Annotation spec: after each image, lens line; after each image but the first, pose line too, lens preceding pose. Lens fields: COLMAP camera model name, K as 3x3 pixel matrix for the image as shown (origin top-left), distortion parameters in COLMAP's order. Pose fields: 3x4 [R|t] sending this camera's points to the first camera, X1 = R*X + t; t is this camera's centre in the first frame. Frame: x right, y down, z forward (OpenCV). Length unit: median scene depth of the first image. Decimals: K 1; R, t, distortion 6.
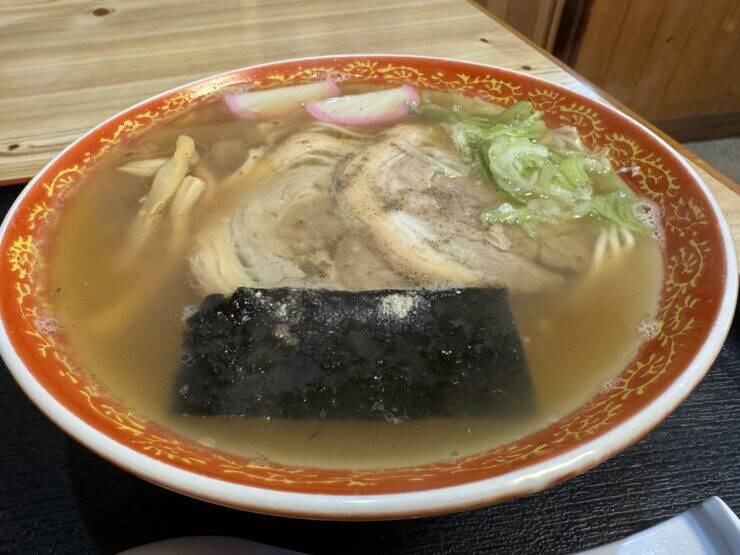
lens RADIAL K [[525.0, 0, 370.0], [0, 525.0, 277.5], [0, 0, 1]] dist [-0.006193, 0.004488]
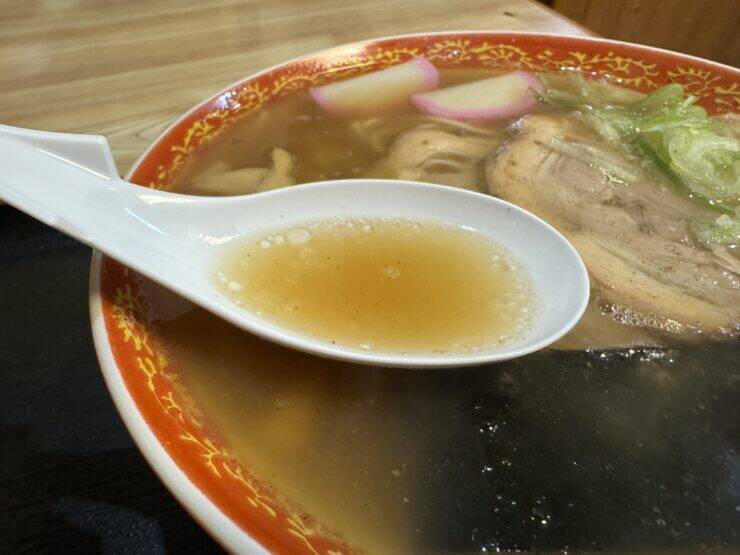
lens RADIAL K [[522.2, 0, 329.7], [0, 522.2, 277.3], [0, 0, 1]] dist [-0.002079, 0.001952]
pose [[0.998687, -0.042027, 0.029303, -0.286703], [0.041029, 0.998583, 0.033886, -0.079086], [-0.030686, -0.032639, 0.998996, 0.181561]]
